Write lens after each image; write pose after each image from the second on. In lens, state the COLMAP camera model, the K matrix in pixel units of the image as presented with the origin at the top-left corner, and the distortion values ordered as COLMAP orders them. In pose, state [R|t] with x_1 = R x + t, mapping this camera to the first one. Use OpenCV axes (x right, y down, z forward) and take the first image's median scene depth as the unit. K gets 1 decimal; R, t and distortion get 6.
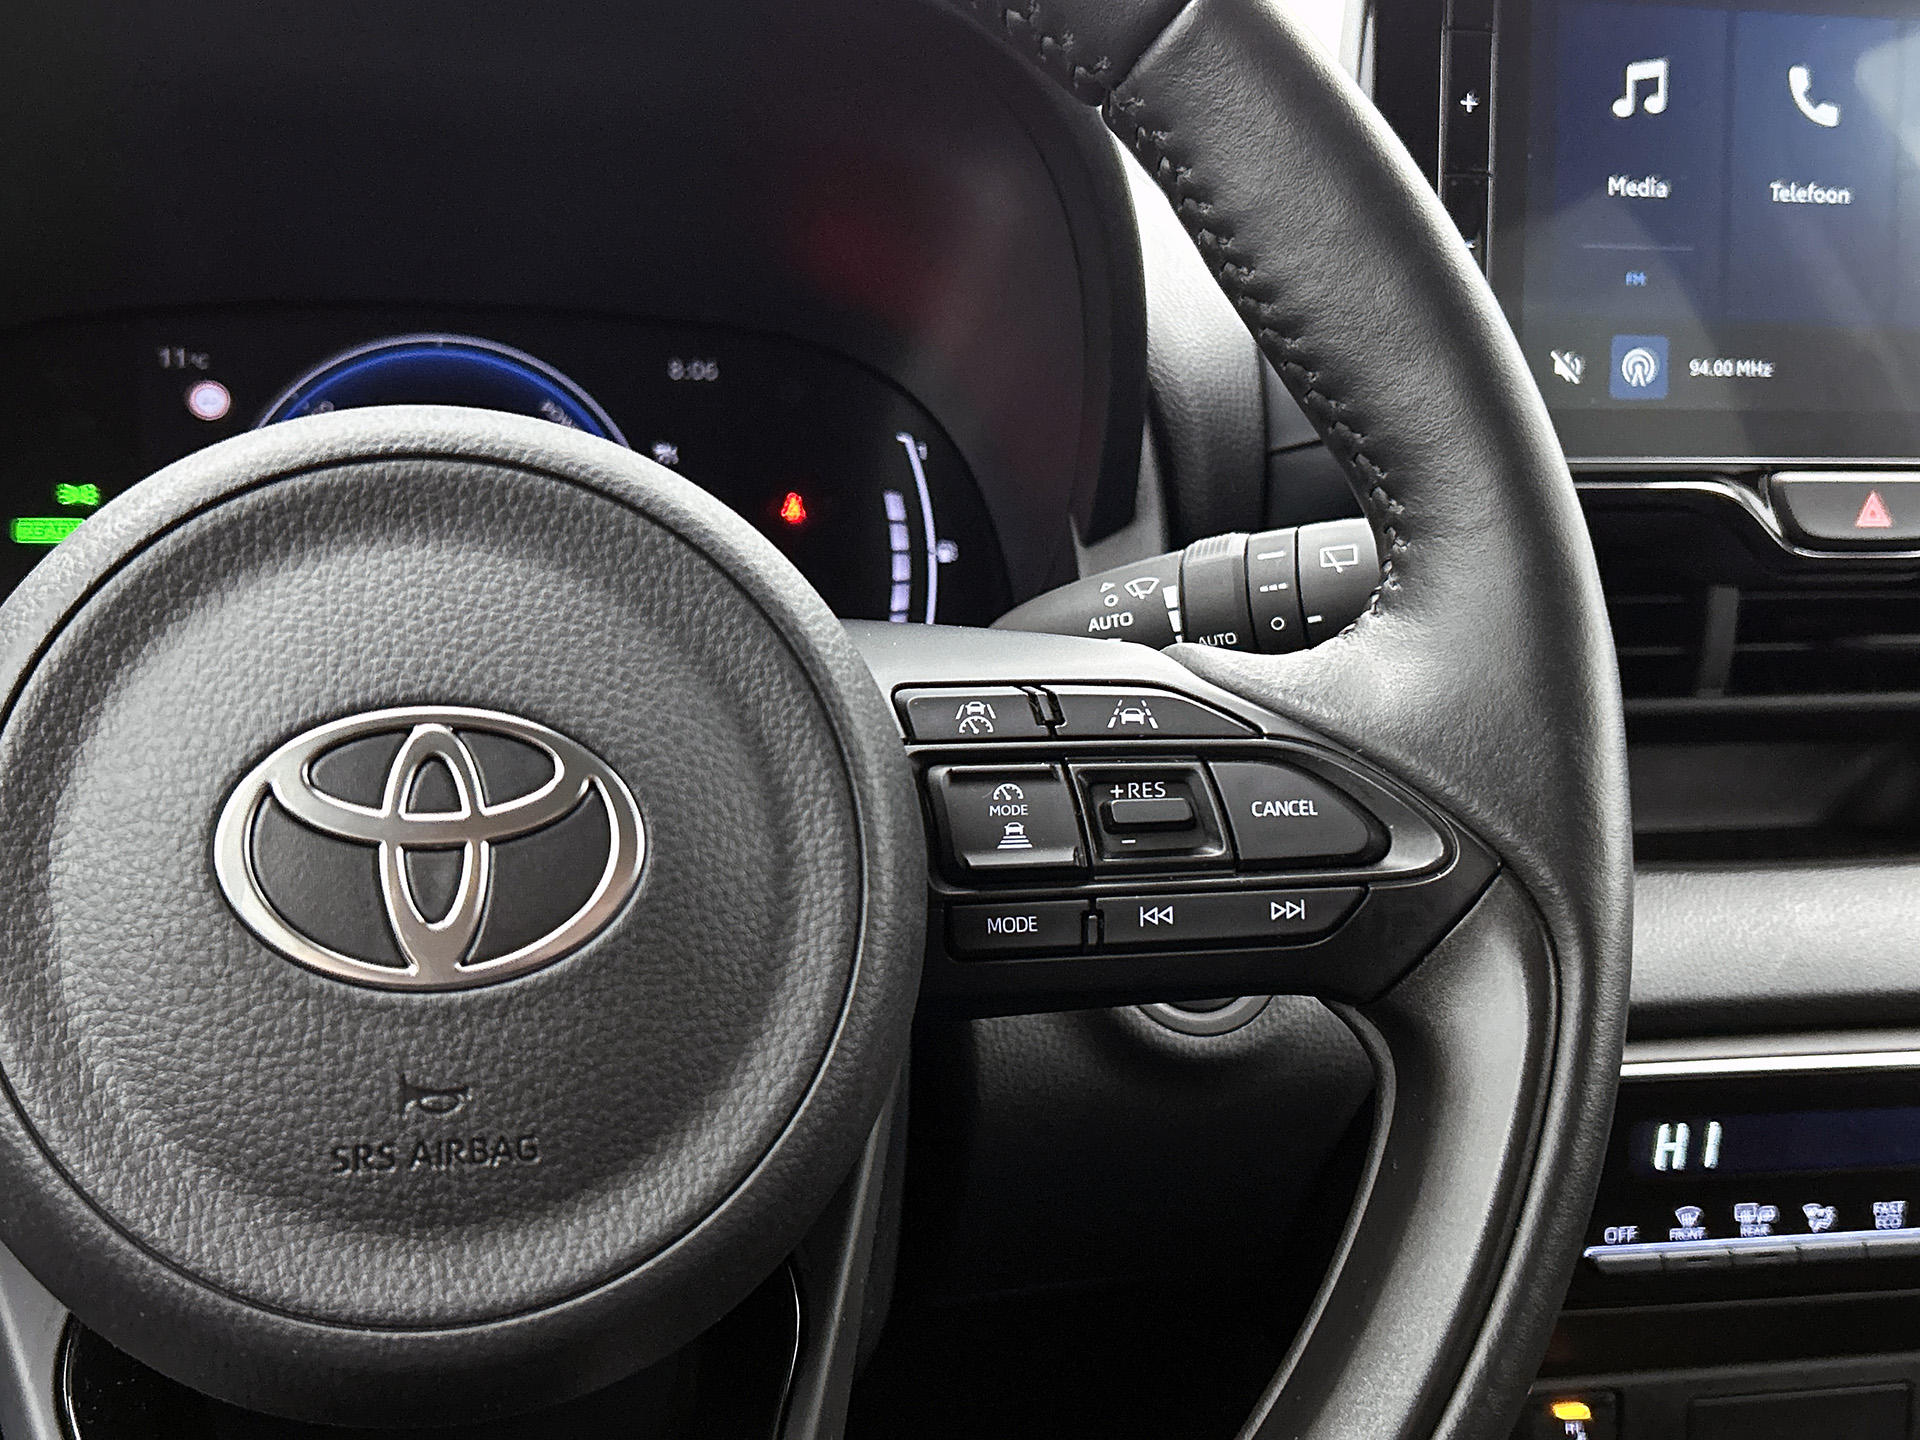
lens RADIAL K [[2148.5, 0, 951.4], [0, 2148.5, 727.2], [0, 0, 1]] dist [0.065764, 0.000000]
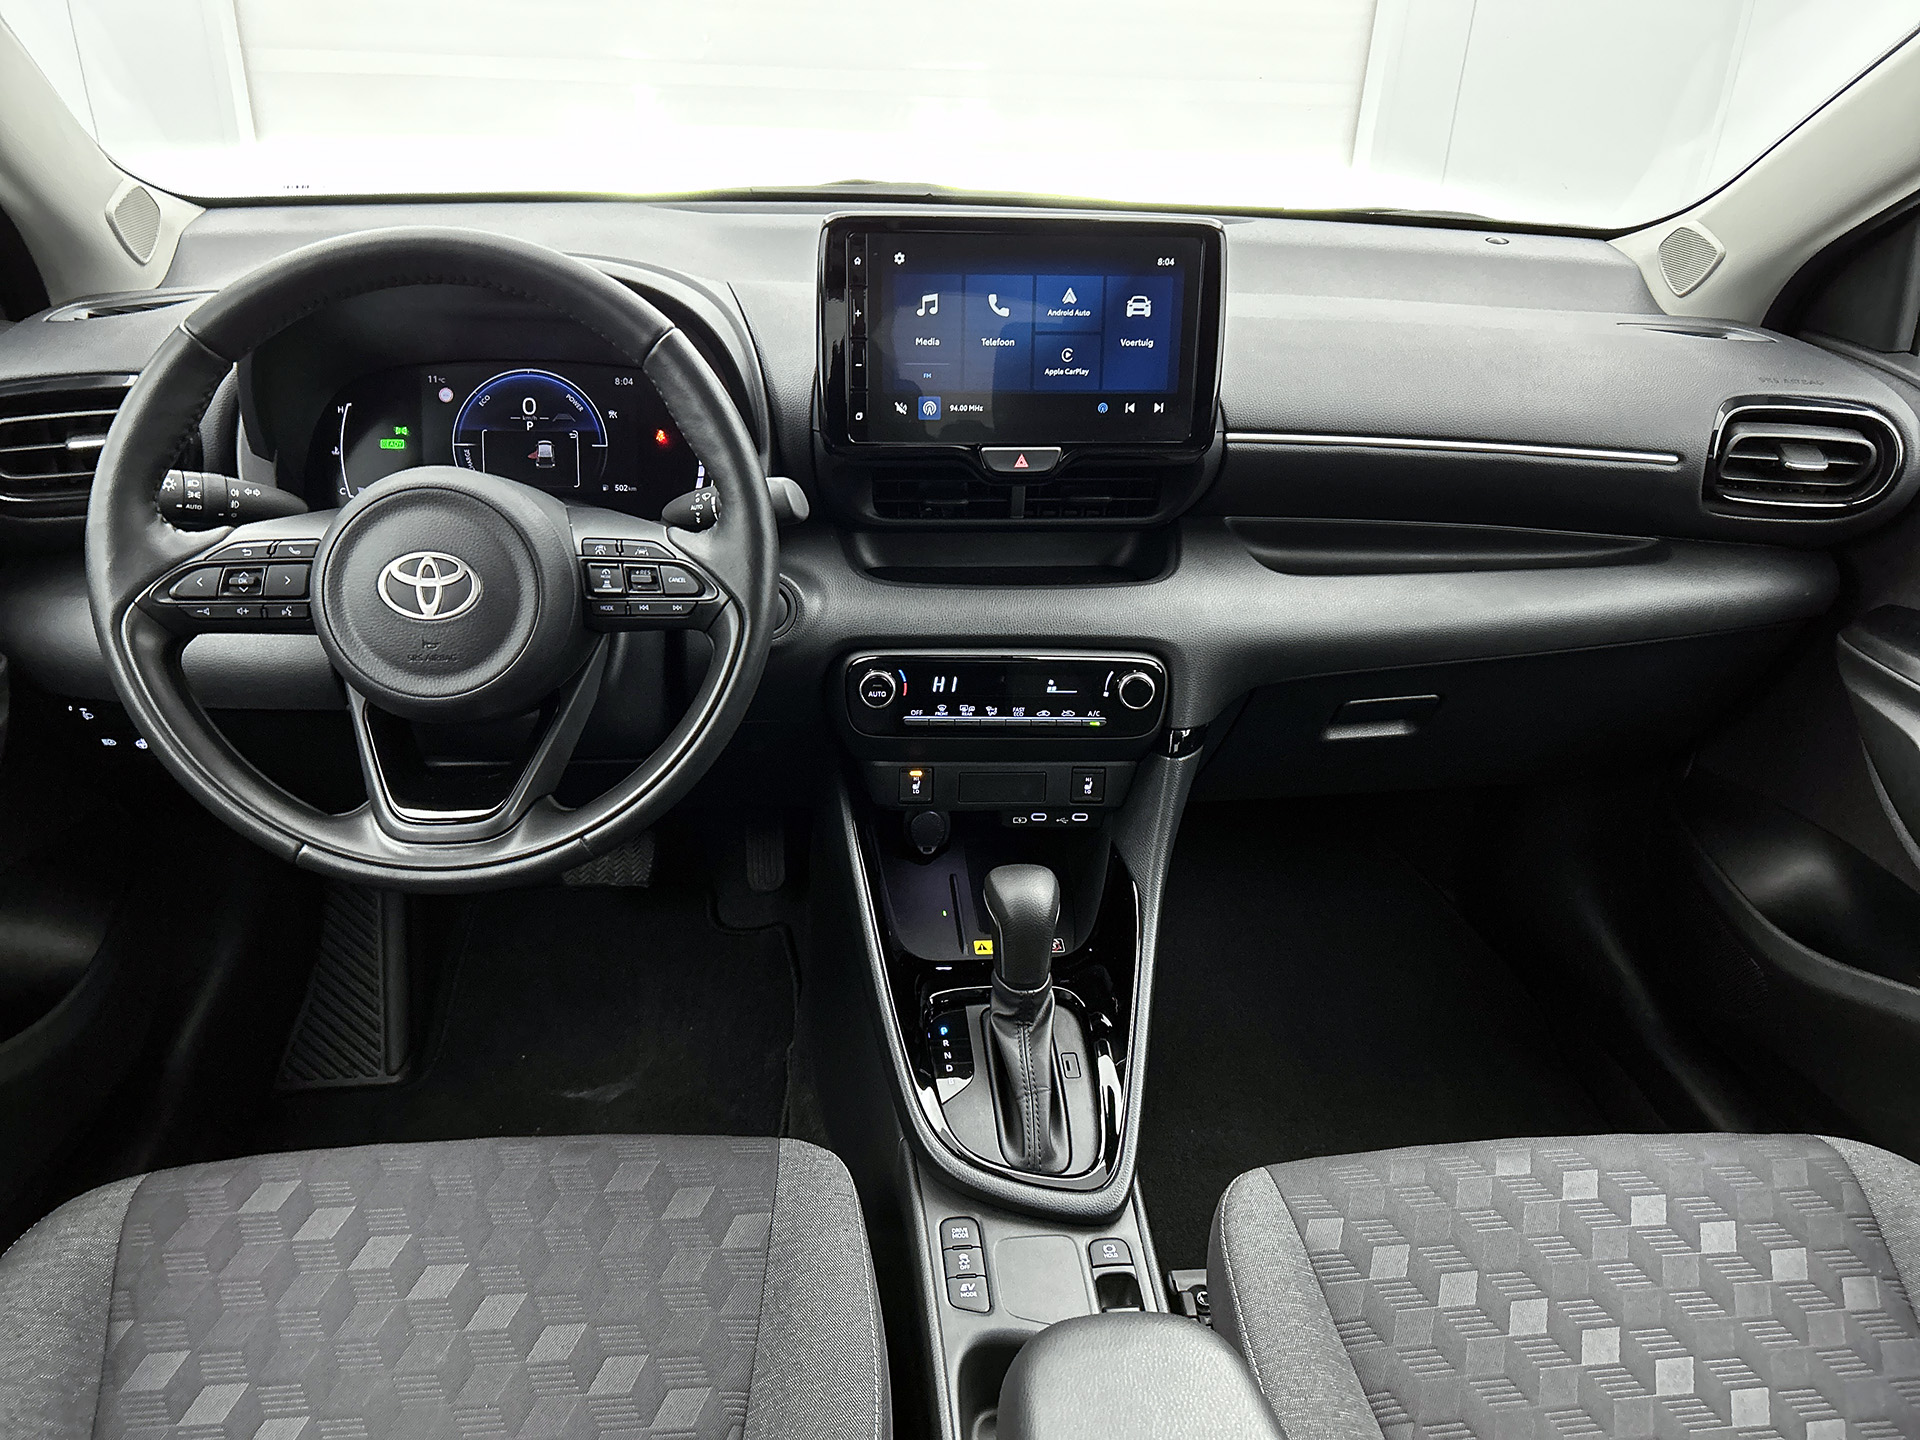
lens RADIAL K [[1473.7, 0, 967.1], [0, 1473.7, 720.8], [0, 0, 1]] dist [0.042598, -0.041793]
pose [[0.991915, 0.052867, -0.115371, 0.931456], [-0.027877, 0.977663, 0.208323, -0.260081], [0.123807, -0.203423, 0.971232, -1.404686]]
